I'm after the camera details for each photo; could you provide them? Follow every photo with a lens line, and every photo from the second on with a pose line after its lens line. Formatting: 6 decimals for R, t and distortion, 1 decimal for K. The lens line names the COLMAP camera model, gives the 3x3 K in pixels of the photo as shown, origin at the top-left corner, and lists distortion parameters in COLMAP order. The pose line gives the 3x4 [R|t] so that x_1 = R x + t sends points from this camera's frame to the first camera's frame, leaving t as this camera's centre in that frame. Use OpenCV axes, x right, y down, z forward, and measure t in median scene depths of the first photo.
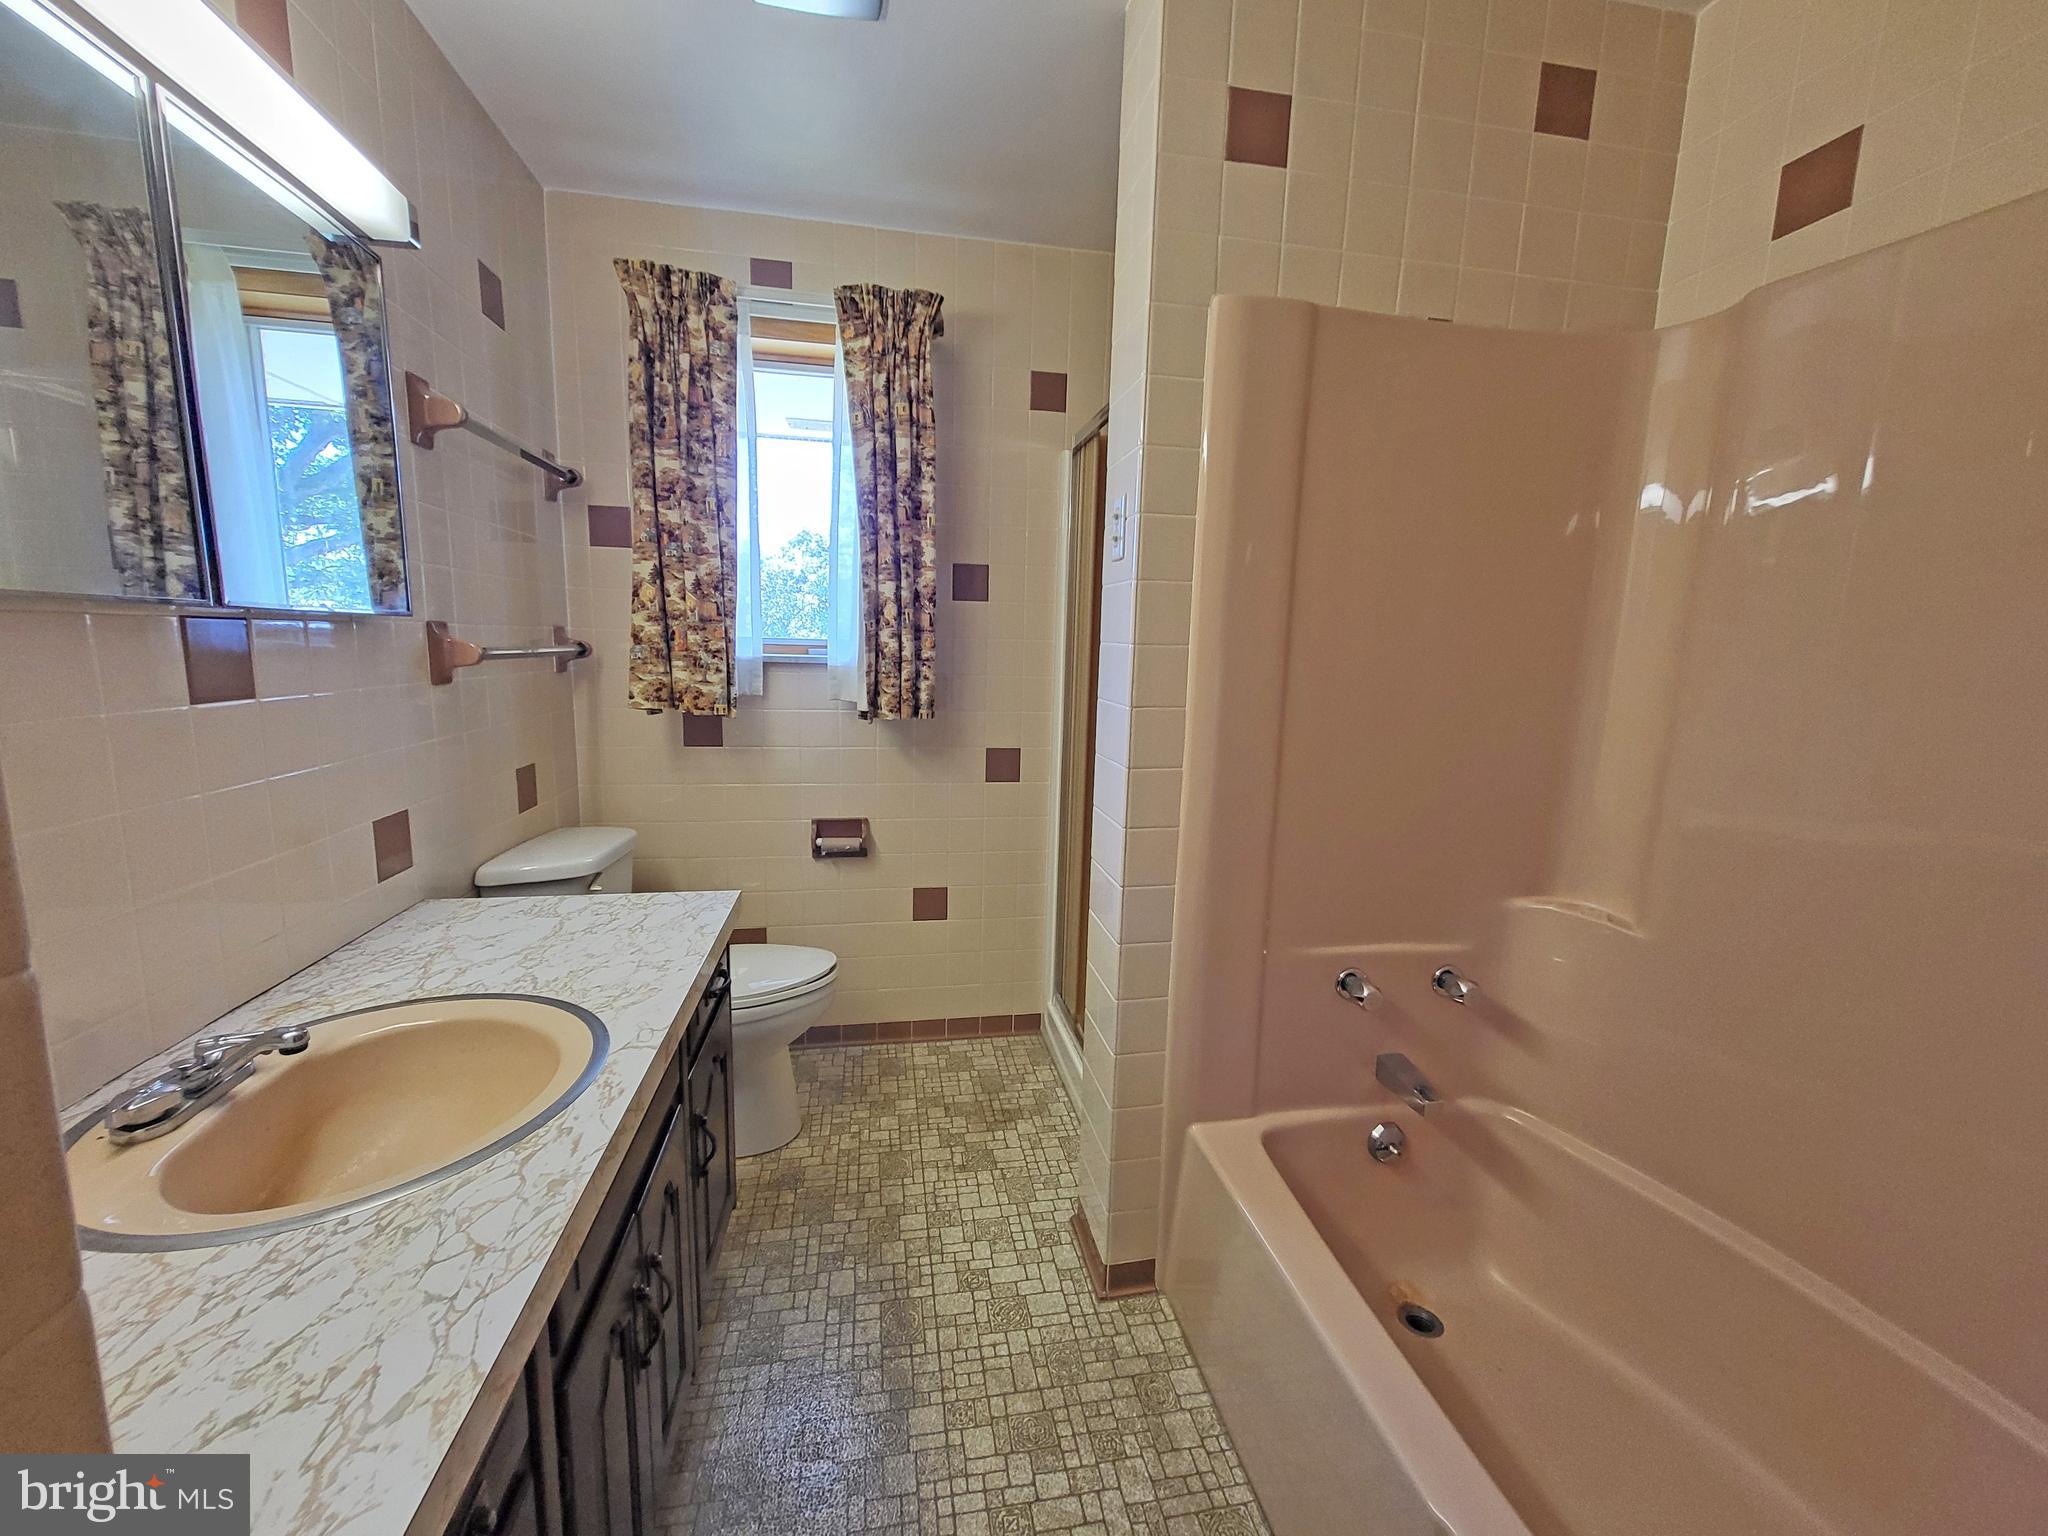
lens RADIAL K [[801.5, 0, 1018.1], [0, 801.5, 764.3], [0, 0, 1]] dist [0.010106, -0.000982]
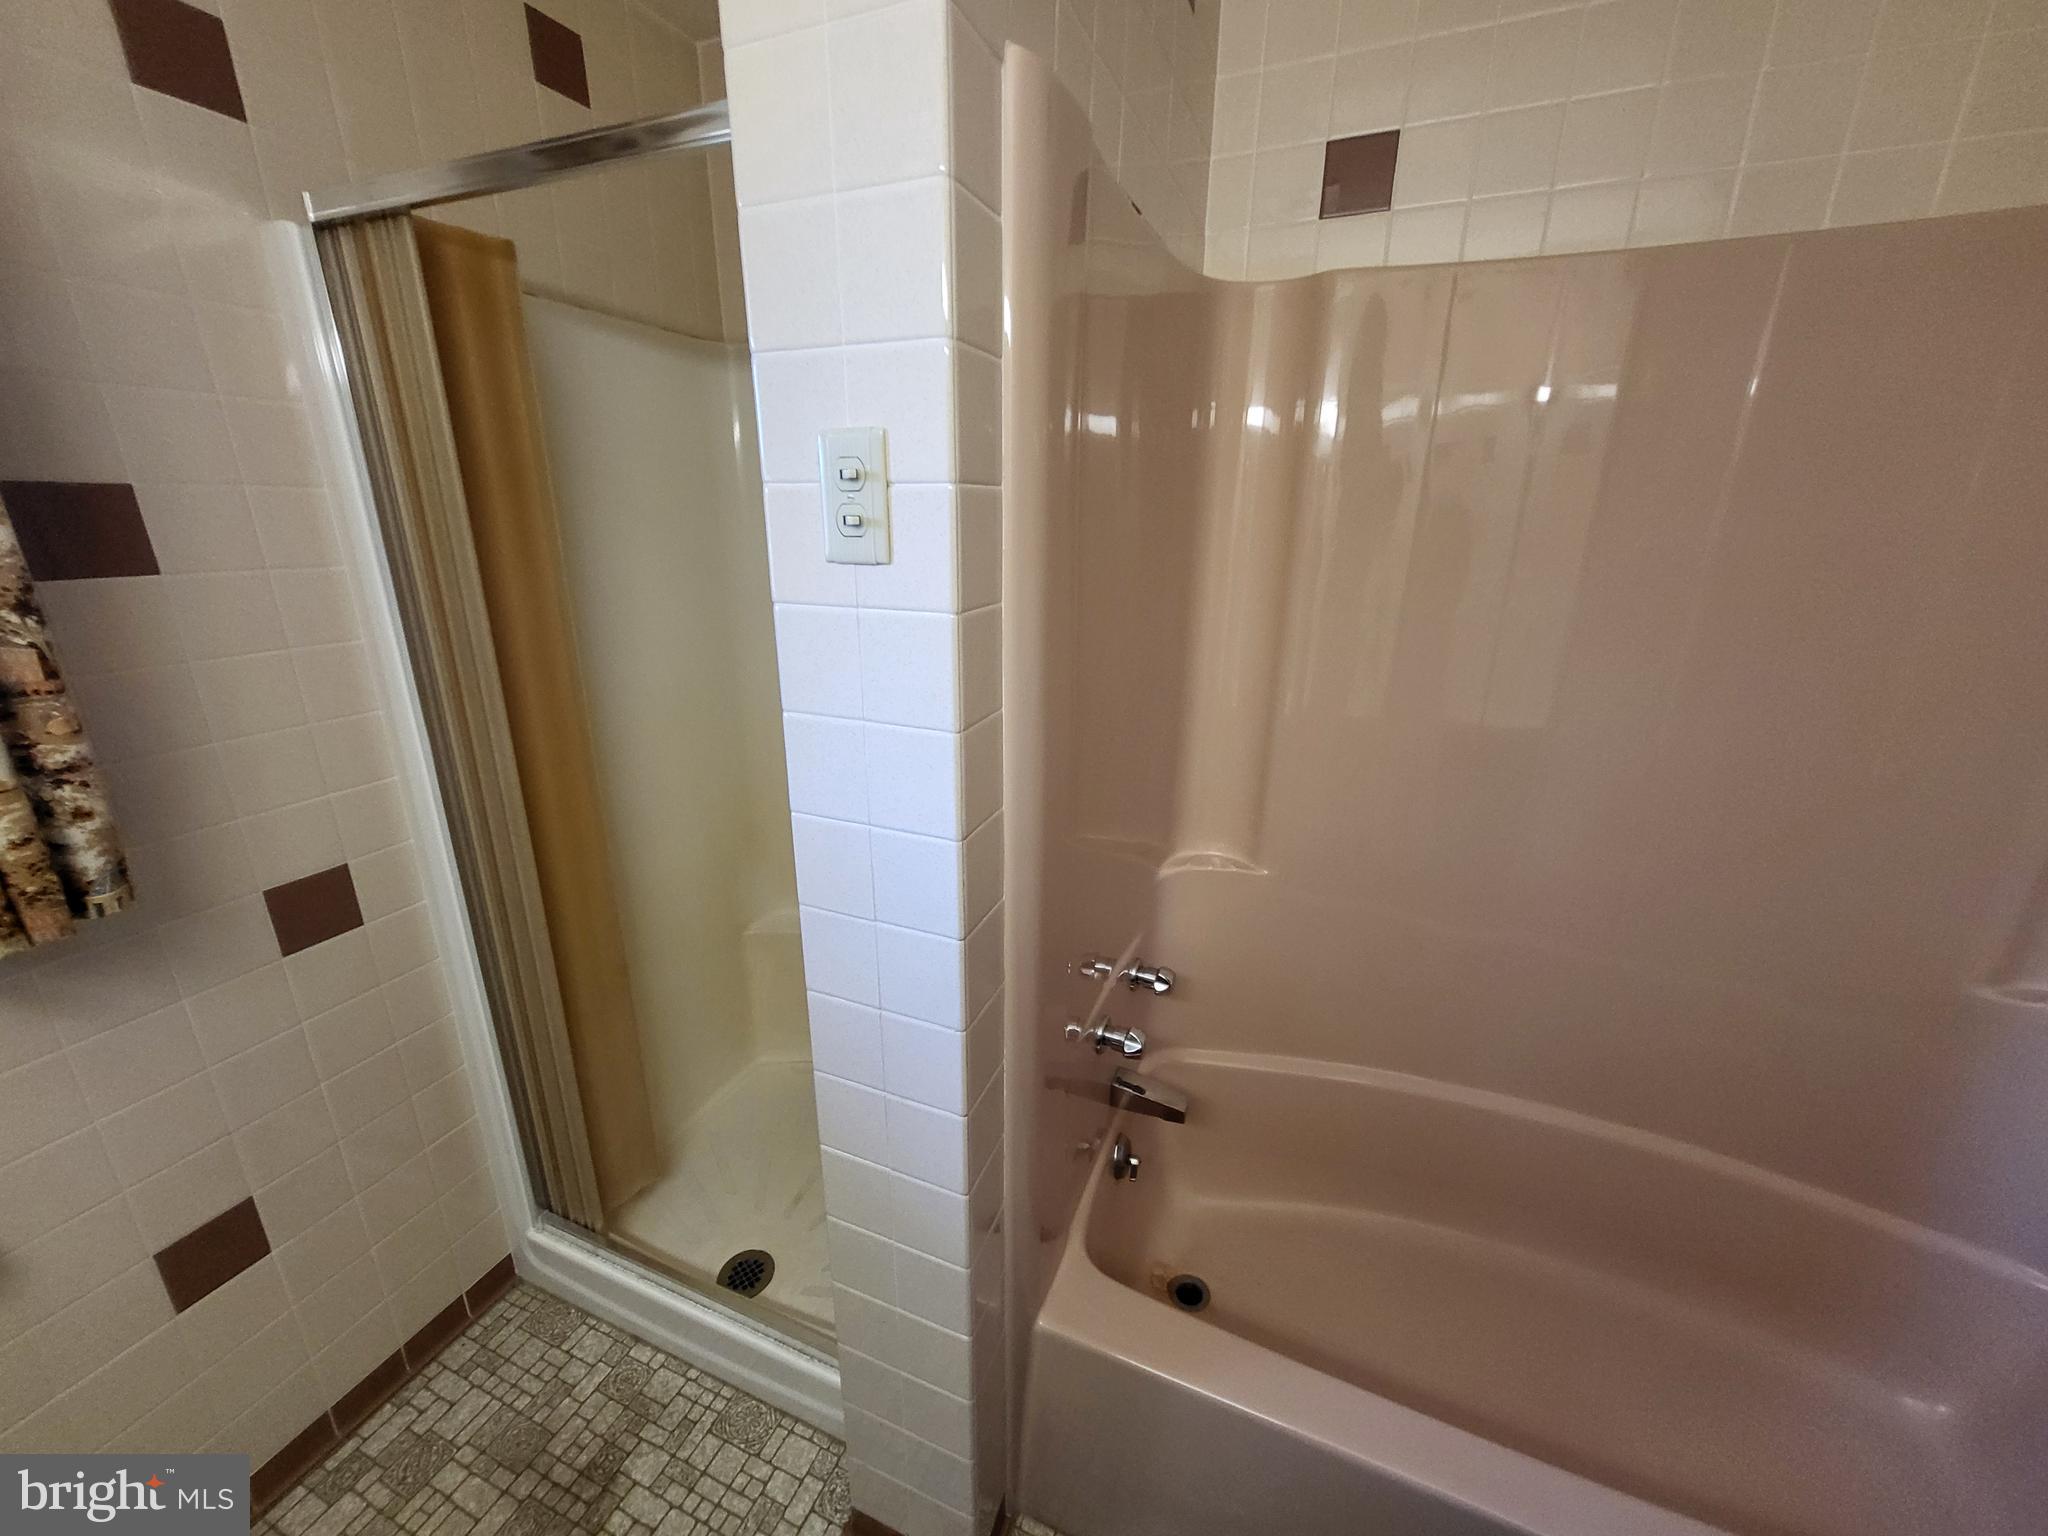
lens RADIAL K [[801.5, 0, 1021.5], [0, 801.5, 769.8], [0, 0, 1]] dist [0.010106, -0.000982]
pose [[0.543464, -0.278146, 0.792012, -0.167284], [0.138441, 0.960287, 0.242246, -0.155840], [-0.827938, -0.022005, 0.560388, 0.413584]]
